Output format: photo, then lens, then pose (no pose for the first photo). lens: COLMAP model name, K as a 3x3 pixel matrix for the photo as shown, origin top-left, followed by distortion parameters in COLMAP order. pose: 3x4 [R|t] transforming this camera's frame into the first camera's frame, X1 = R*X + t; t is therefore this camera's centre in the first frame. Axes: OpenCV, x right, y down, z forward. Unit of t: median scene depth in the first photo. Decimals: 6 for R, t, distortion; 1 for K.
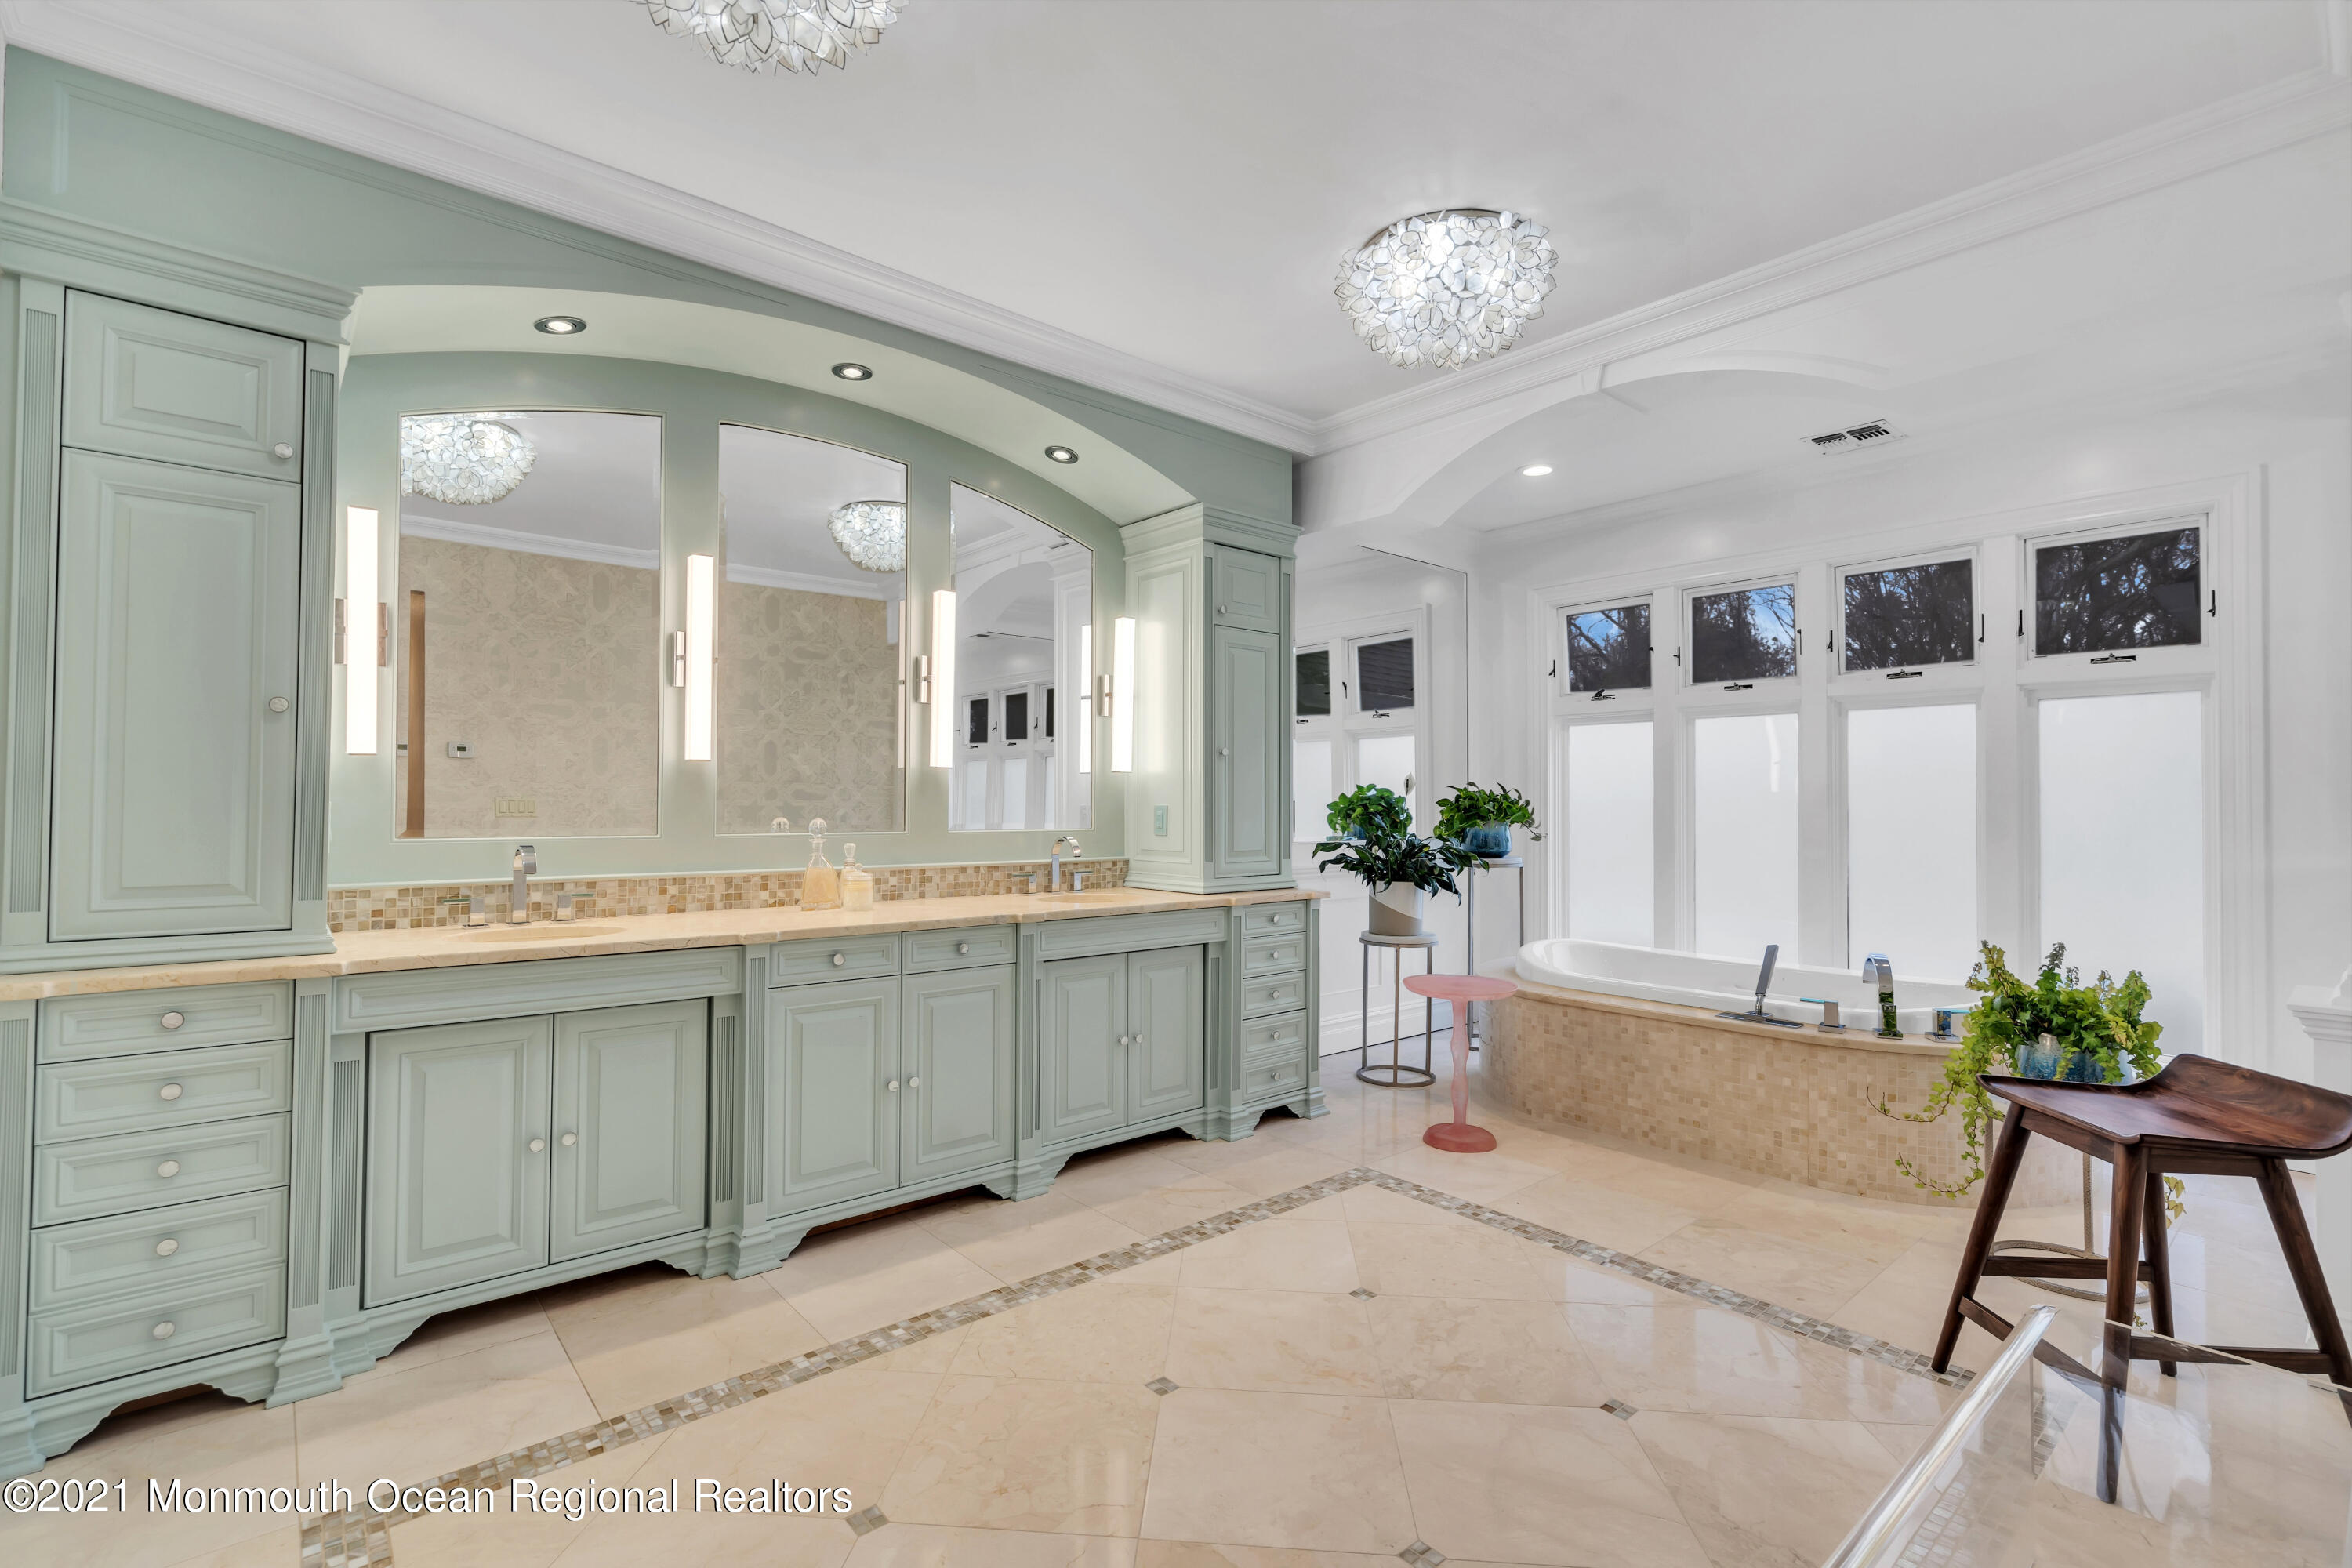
lens RADIAL K [[1064.9, 0, 1159.7], [0, 1064.9, 784.9], [0, 0, 1]] dist [-0.003072, -0.000332]
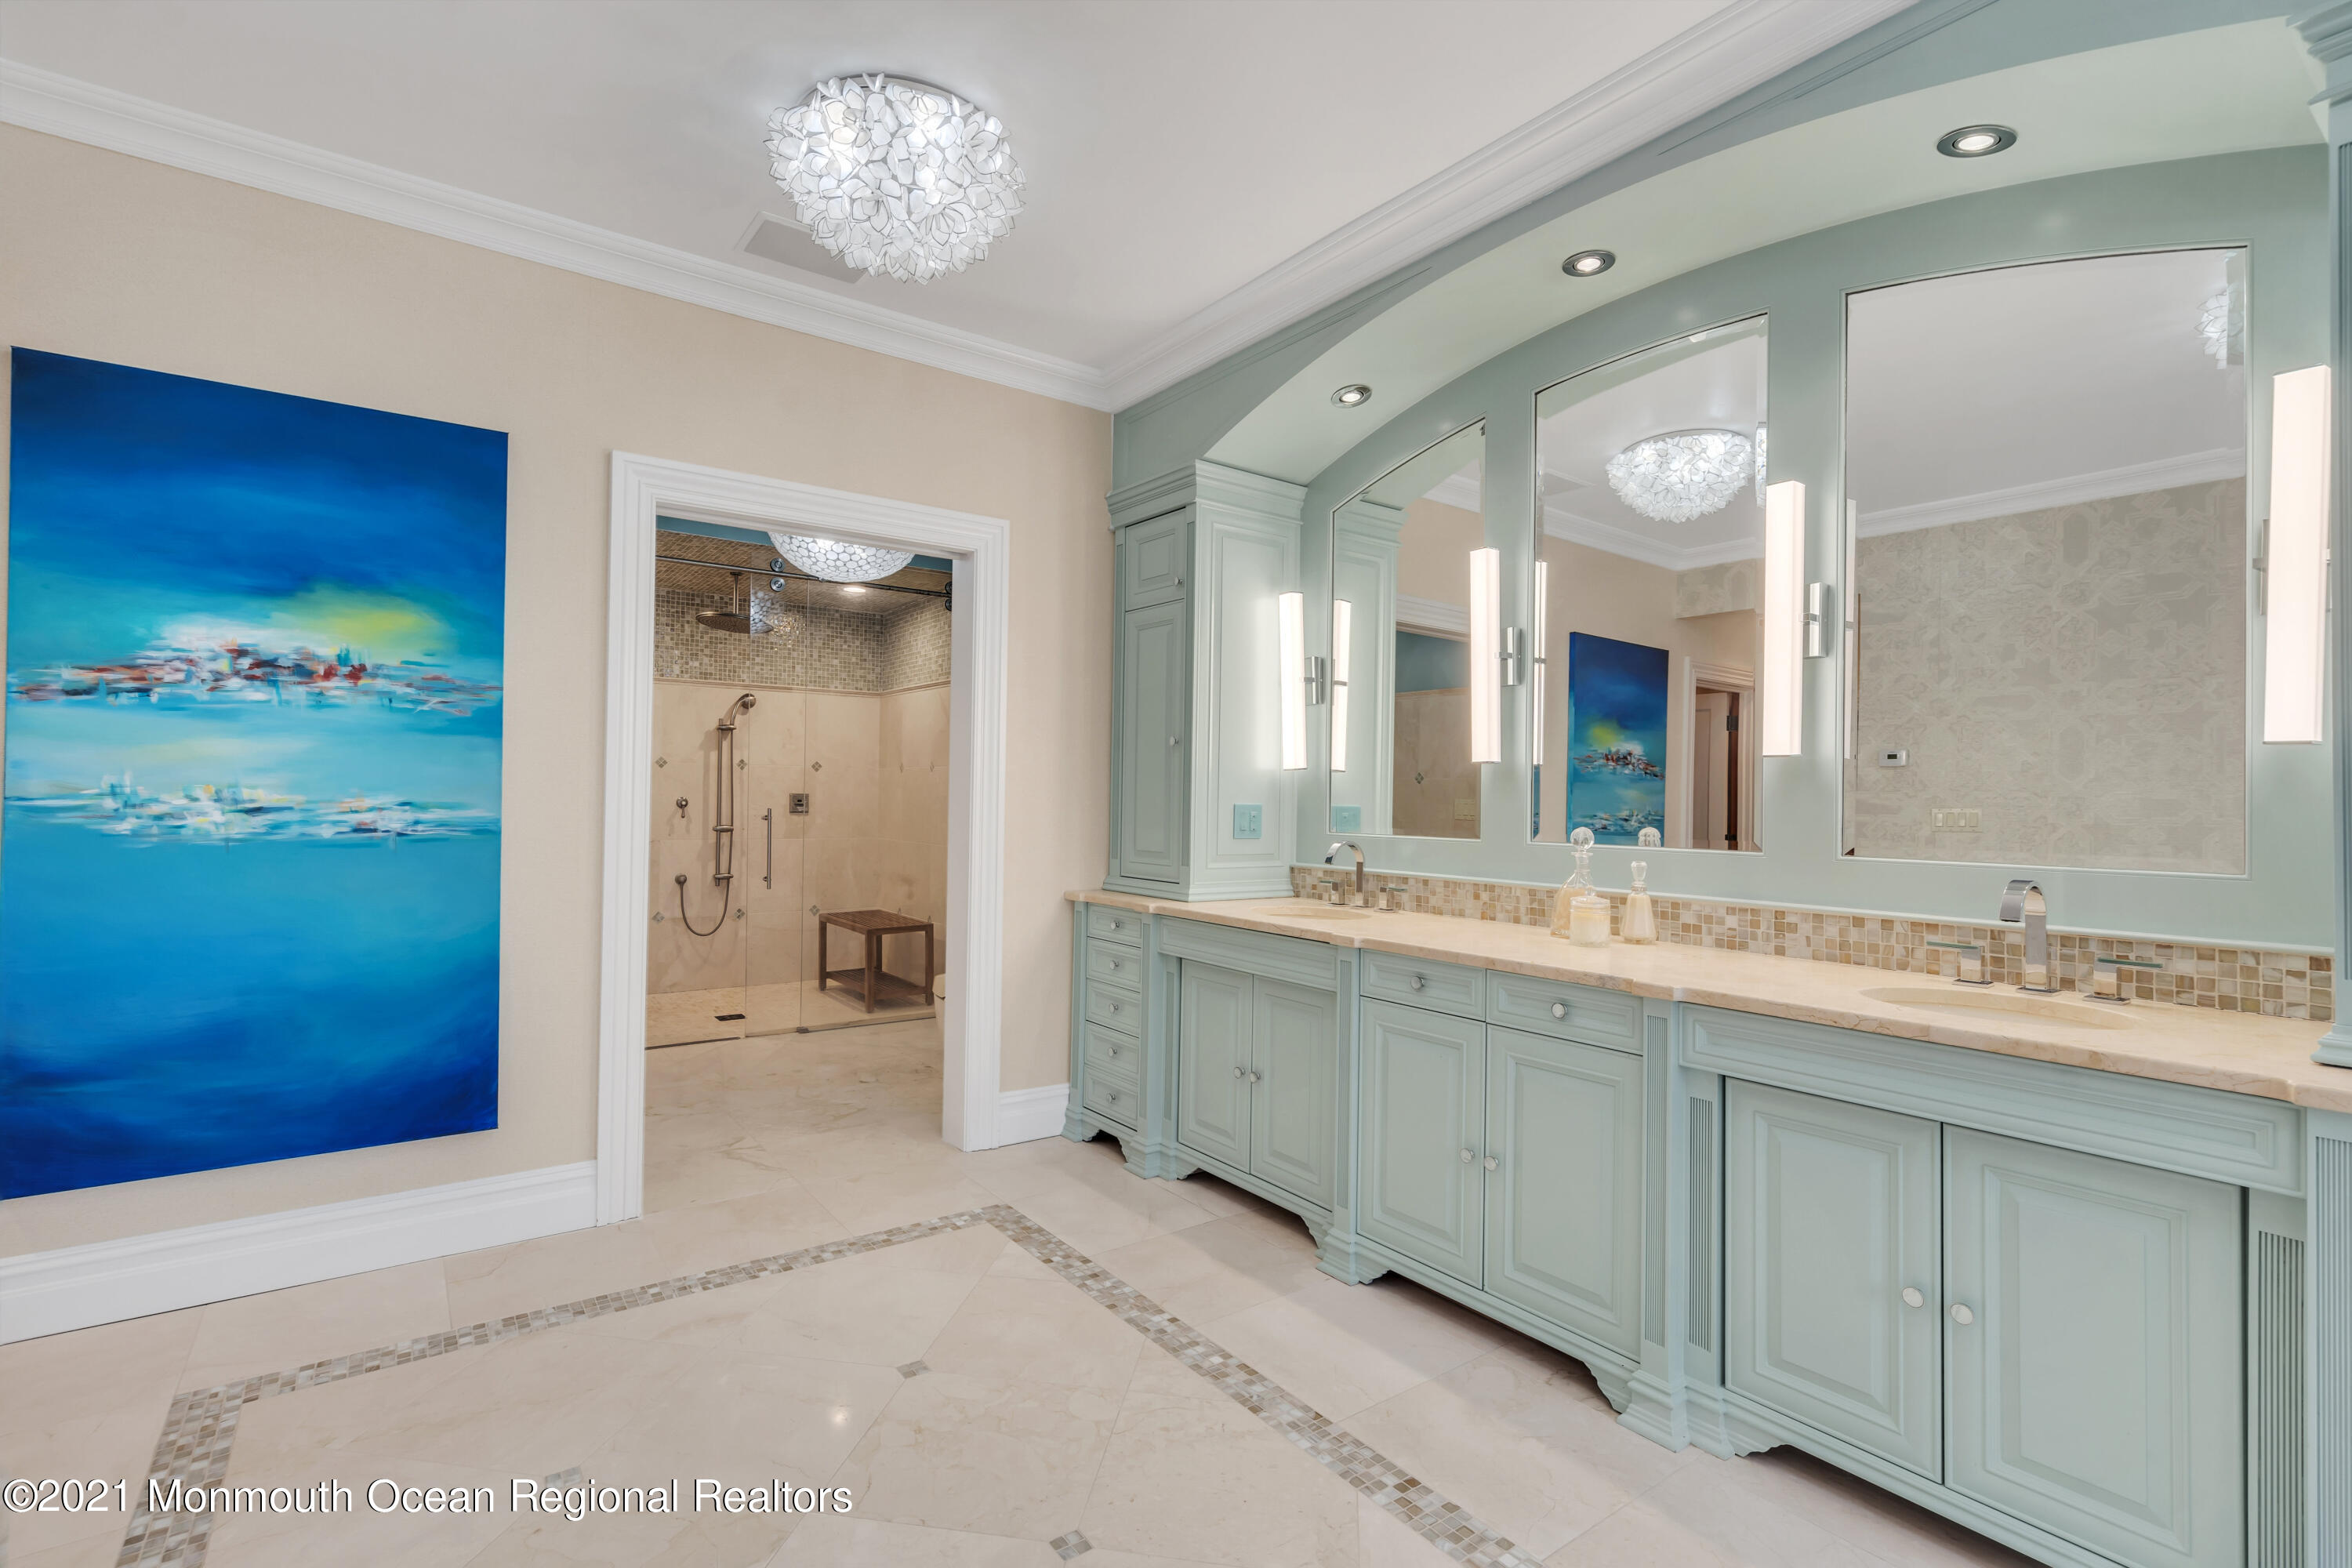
lens RADIAL K [[1064.9, 0, 1159.7], [0, 1064.9, 784.9], [0, 0, 1]] dist [-0.003072, -0.000332]
pose [[-0.072203, -0.020341, -0.997183, 0.605373], [0.002595, 0.999785, -0.020582, 0.017505], [0.997387, -0.004074, -0.072135, 0.863605]]
